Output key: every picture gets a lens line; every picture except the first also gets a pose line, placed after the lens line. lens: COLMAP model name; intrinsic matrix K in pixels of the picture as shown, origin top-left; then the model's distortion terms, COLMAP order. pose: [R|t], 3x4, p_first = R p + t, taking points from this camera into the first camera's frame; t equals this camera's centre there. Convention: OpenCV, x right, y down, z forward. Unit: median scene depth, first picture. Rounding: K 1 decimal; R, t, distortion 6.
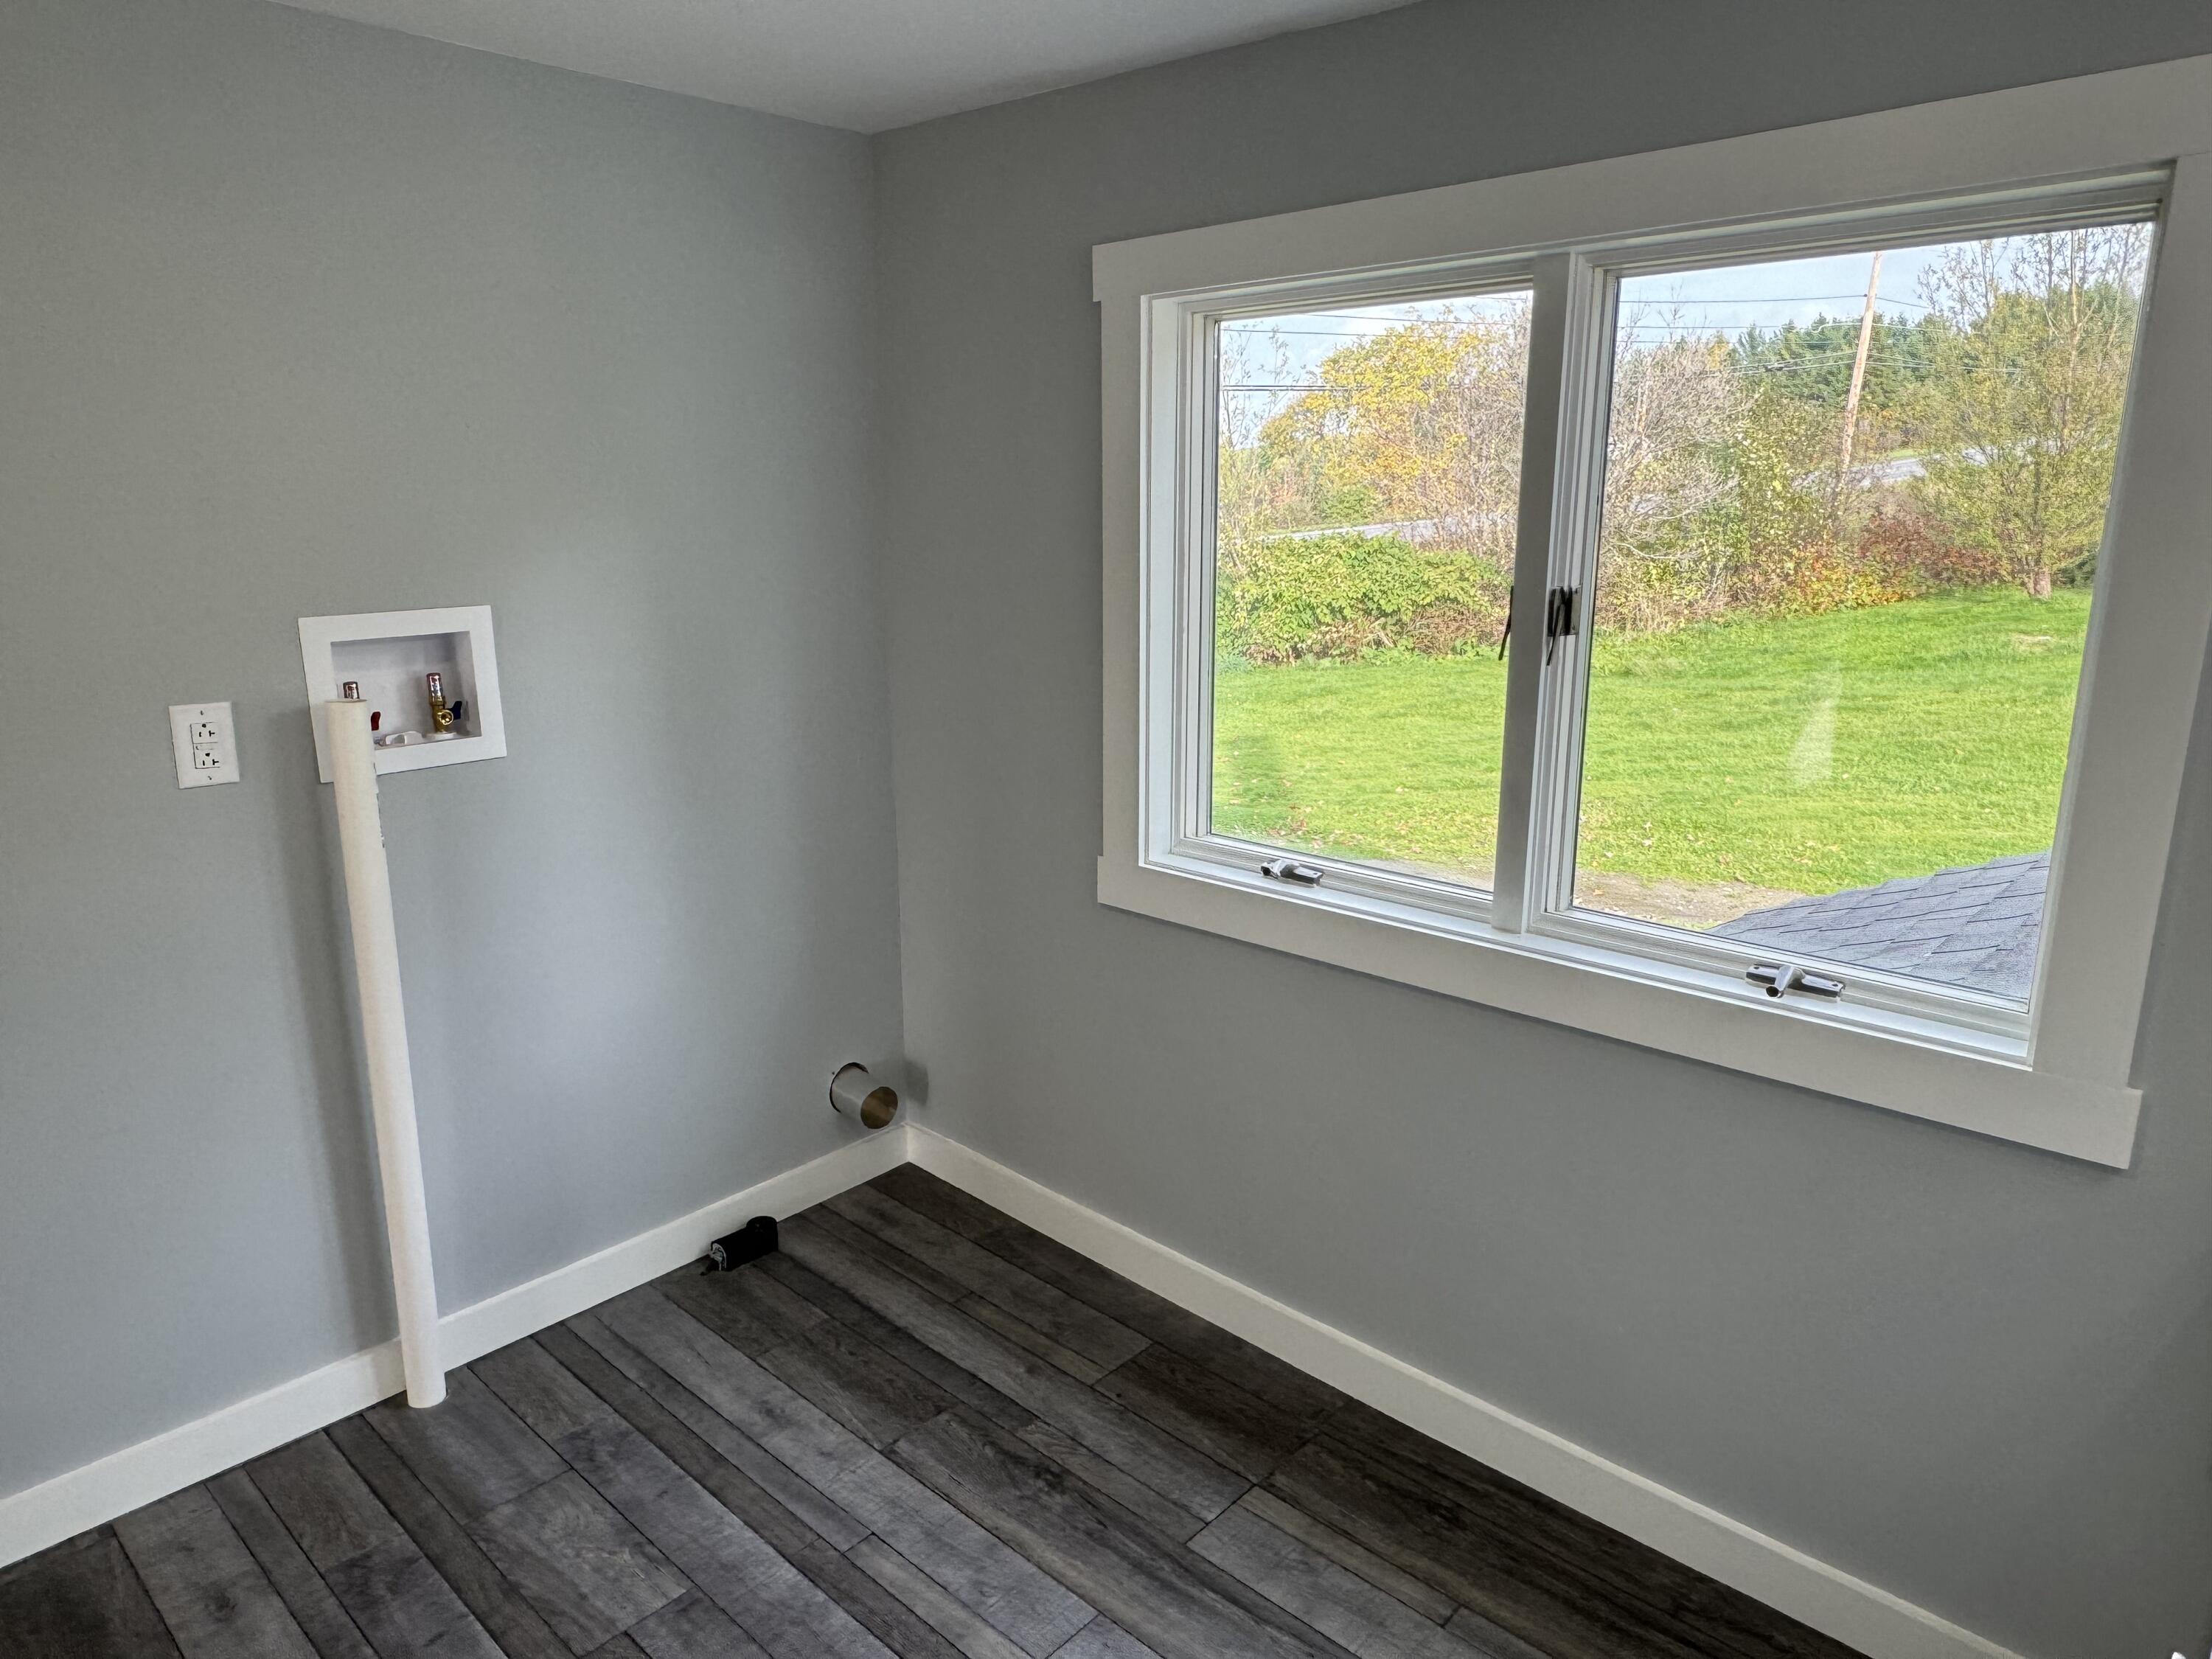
lens RADIAL K [[1408.5, 0, 1104.3], [0, 1408.5, 834.6], [0, 0, 1]] dist [0.001128, 0.004345]
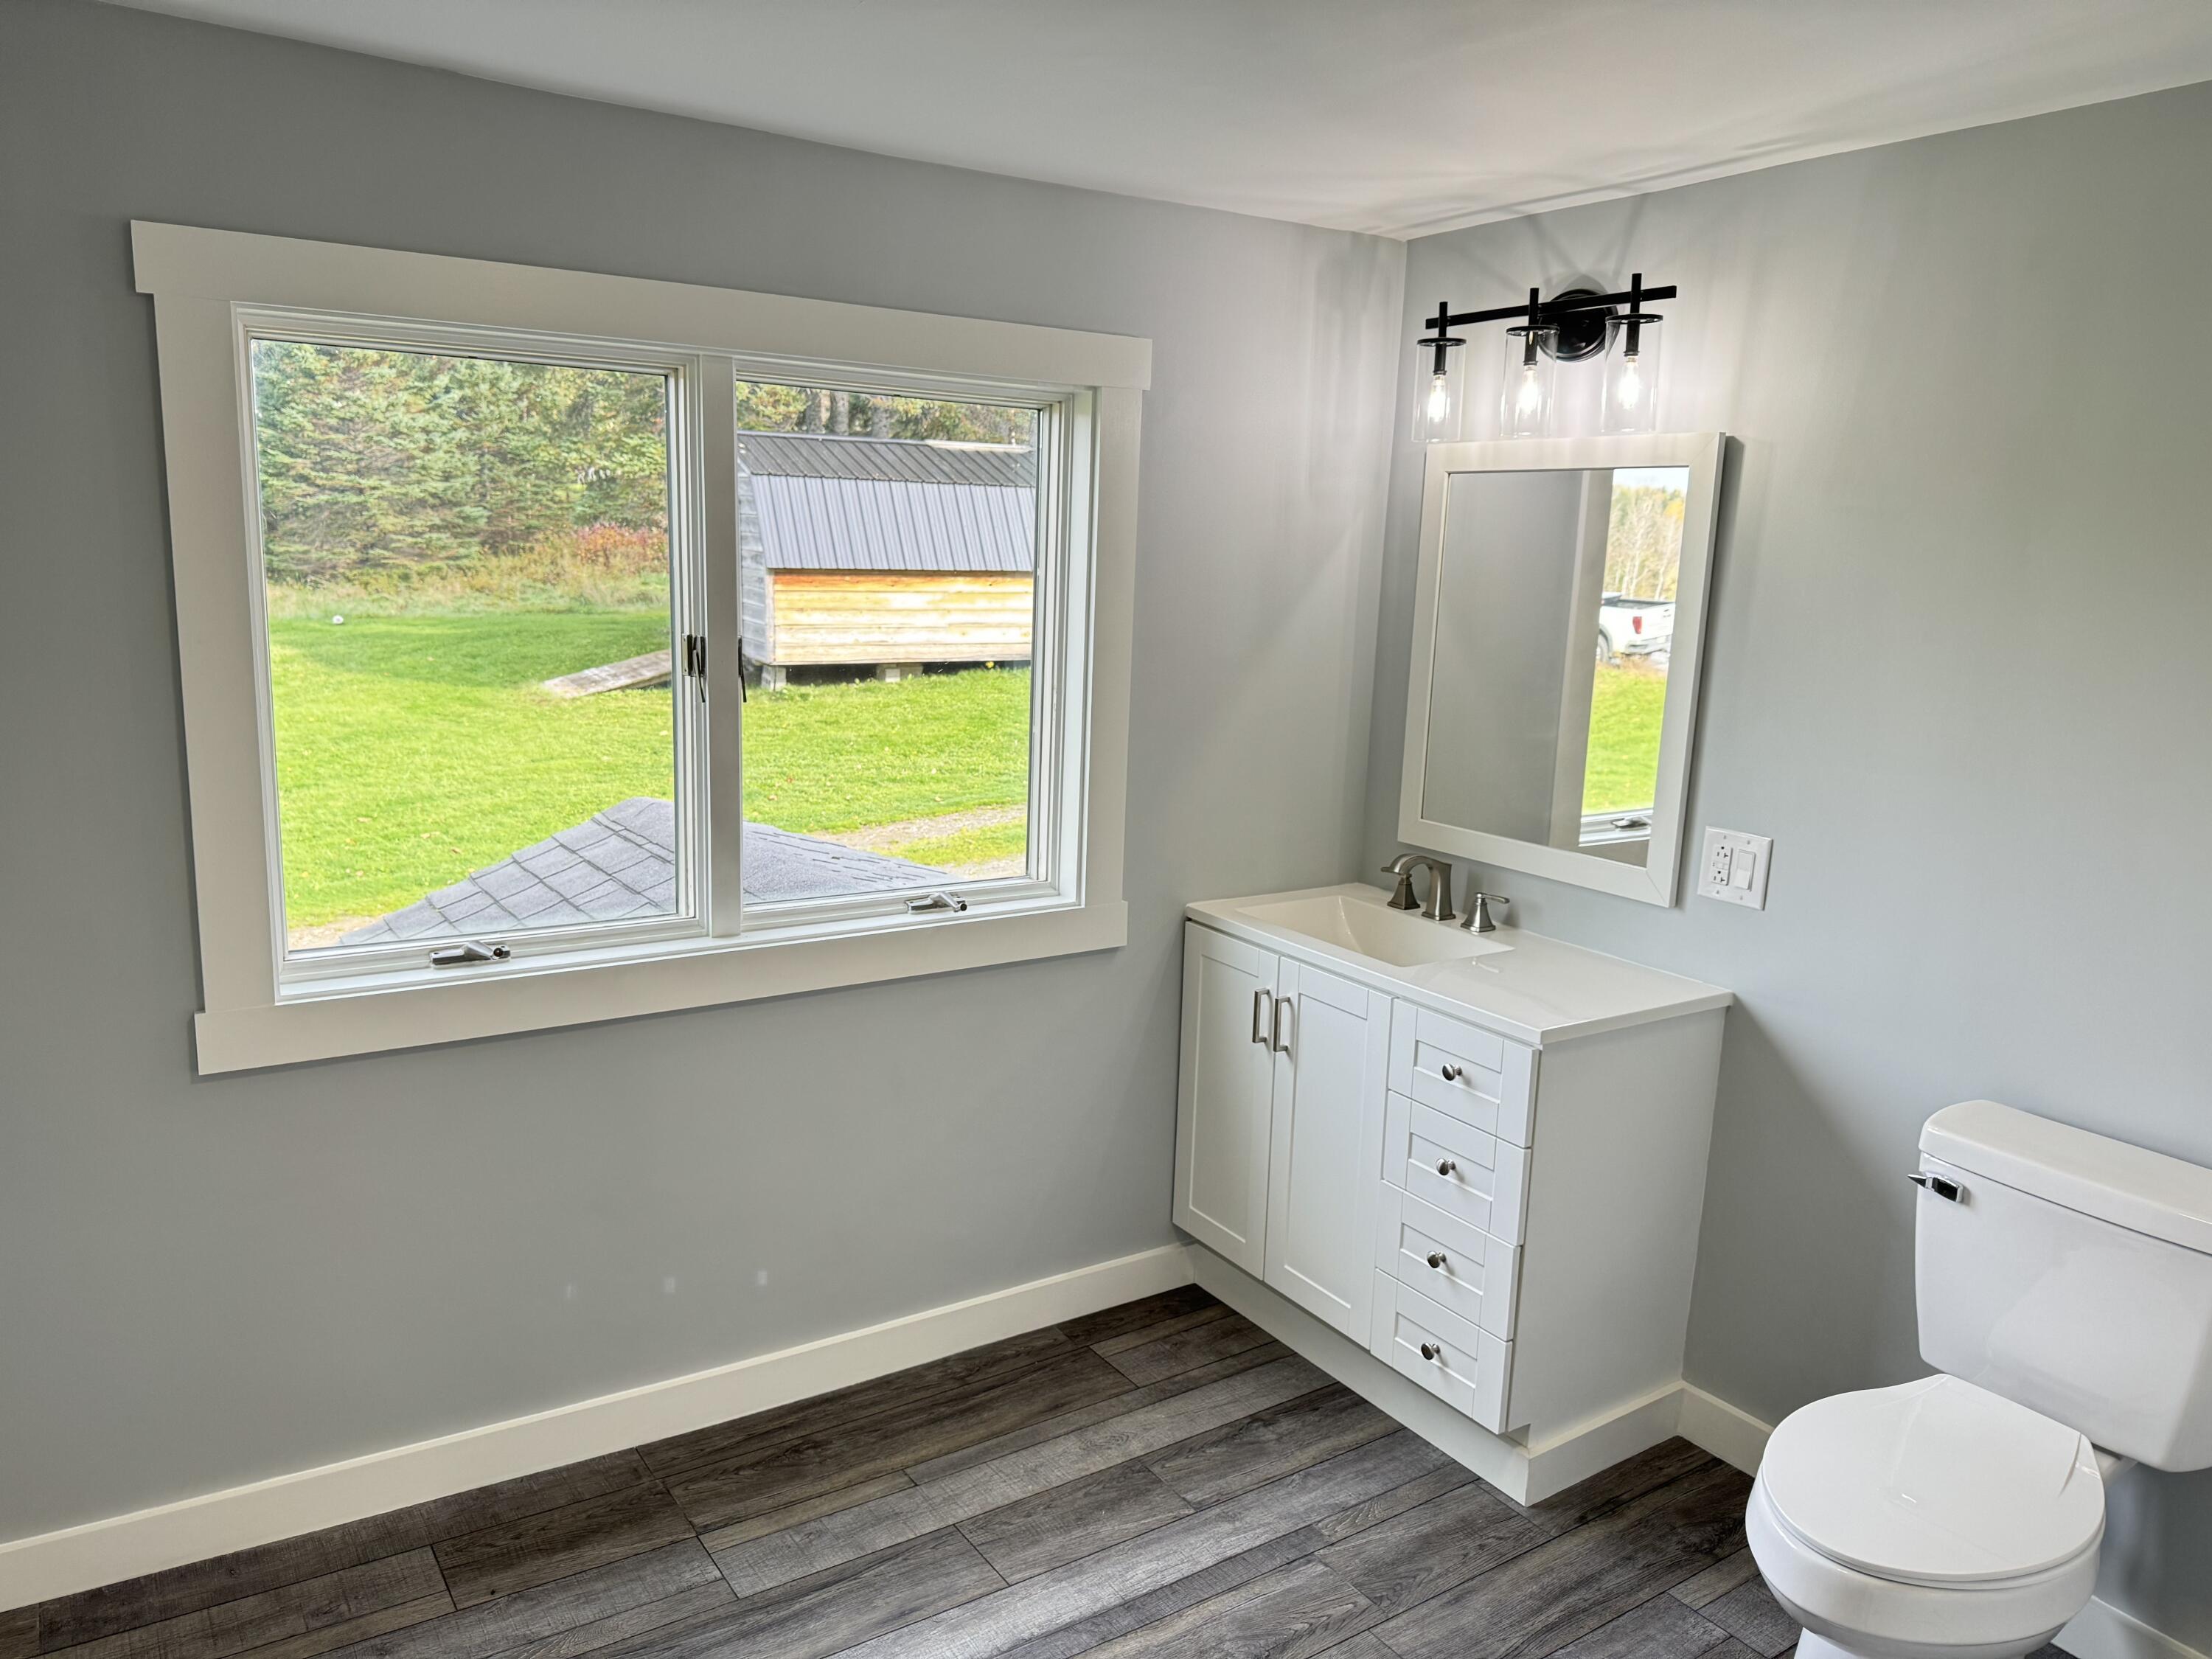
lens RADIAL K [[1532.9, 0, 1108.9], [0, 1532.9, 827.6], [0, 0, 1]] dist [-0.016305, 0.010652]
pose [[0.234118, -0.164547, 0.958182, -0.820148], [0.196410, 0.973256, 0.119146, -0.103932], [-0.952162, 0.160302, 0.260176, 0.379270]]
